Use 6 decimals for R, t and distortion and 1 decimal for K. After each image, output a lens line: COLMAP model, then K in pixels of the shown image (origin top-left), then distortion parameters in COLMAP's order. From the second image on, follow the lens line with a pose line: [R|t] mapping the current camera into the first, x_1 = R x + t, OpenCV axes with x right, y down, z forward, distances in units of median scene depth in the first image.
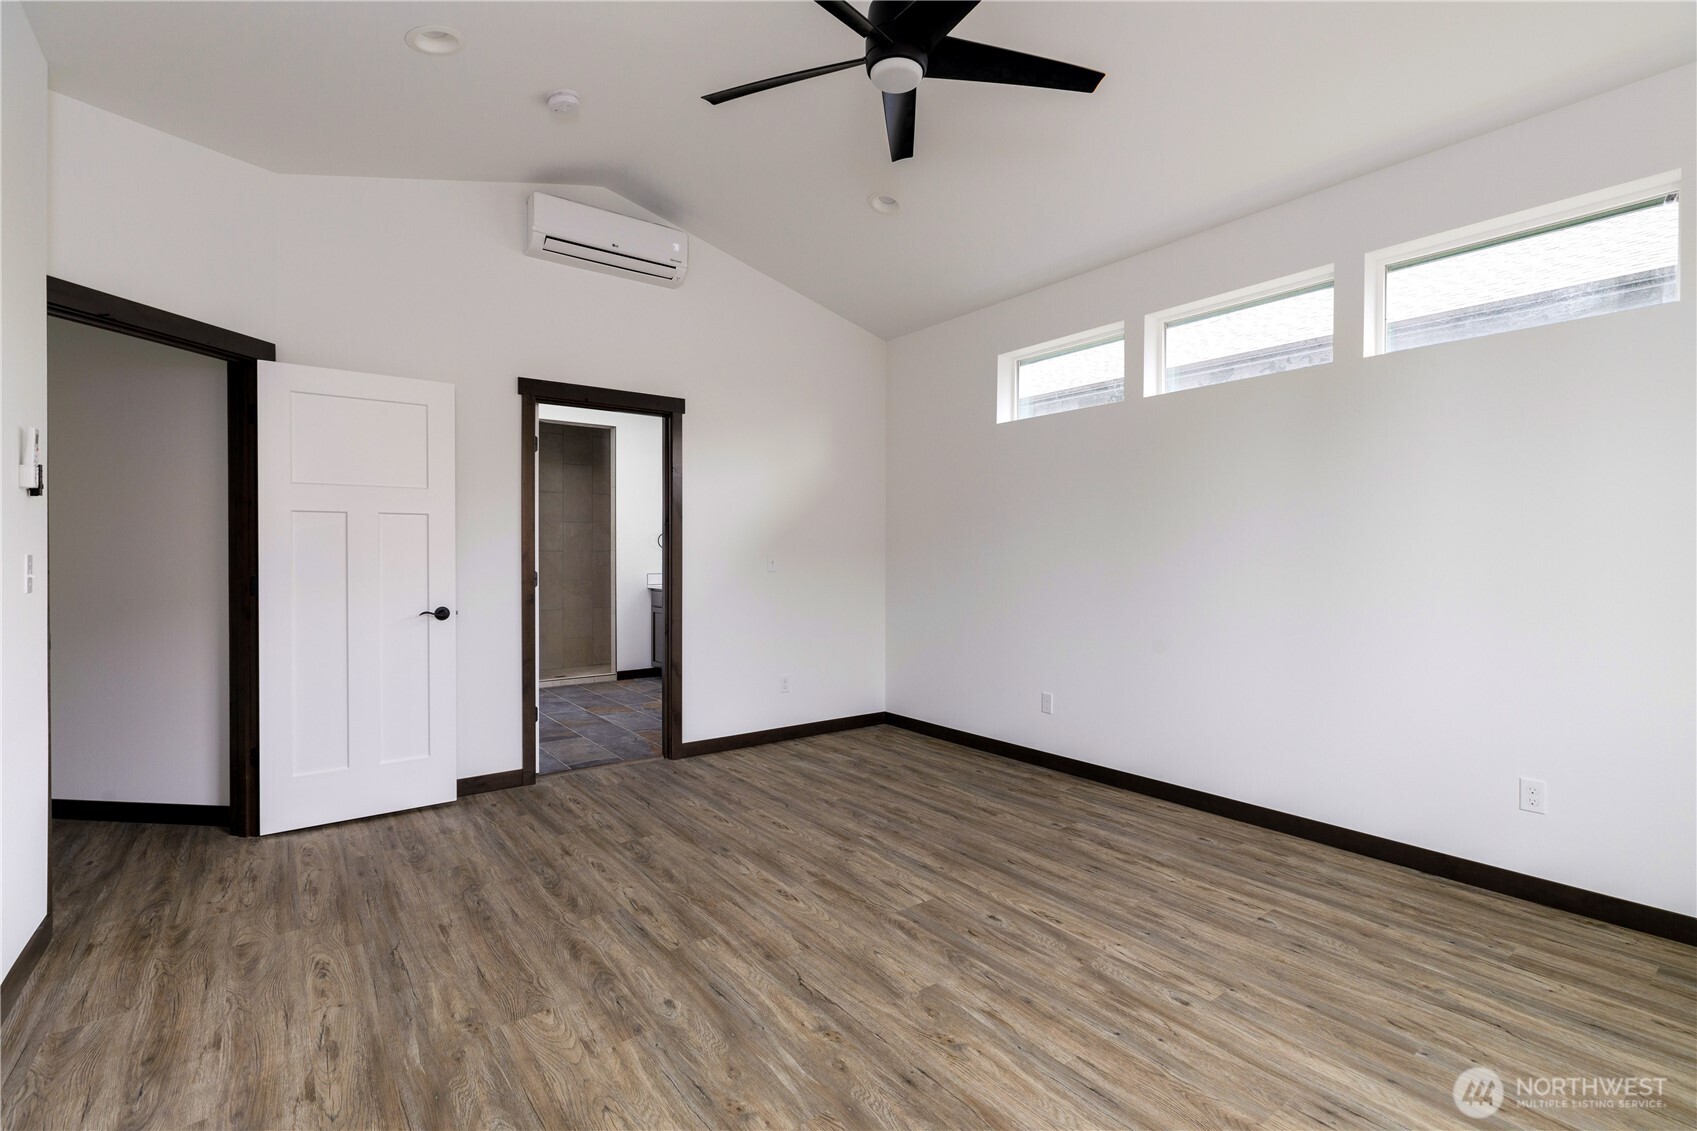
lens RADIAL K [[769.8, 0, 848.5], [0, 769.8, 565.5], [0, 0, 1]] dist [0.001579, 0.000460]
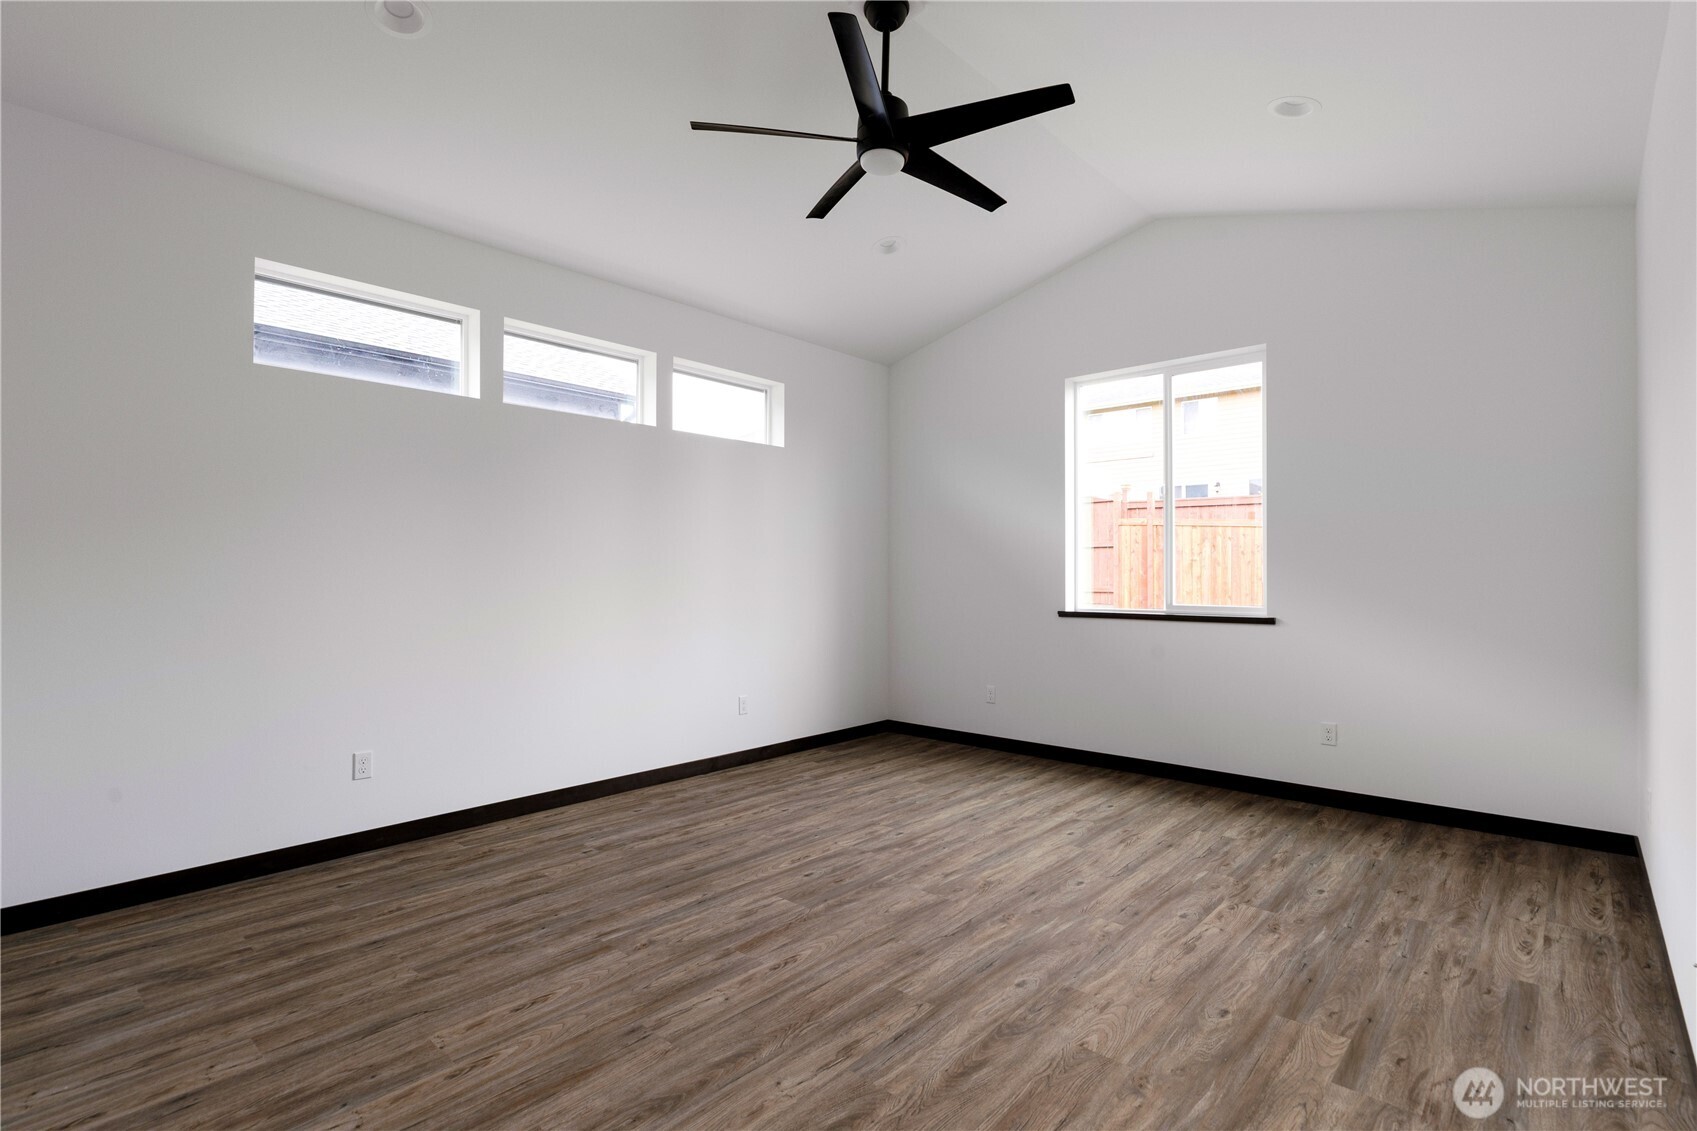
lens RADIAL K [[829.4, 0, 848.5], [0, 829.4, 565.5], [0, 0, 1]] dist [-0.001903, -0.000166]
pose [[-0.200166, 0.006120, 0.979743, -0.960850], [0.011474, 0.999927, -0.003902, -0.011485], [-0.979695, 0.010461, -0.200222, 1.060936]]
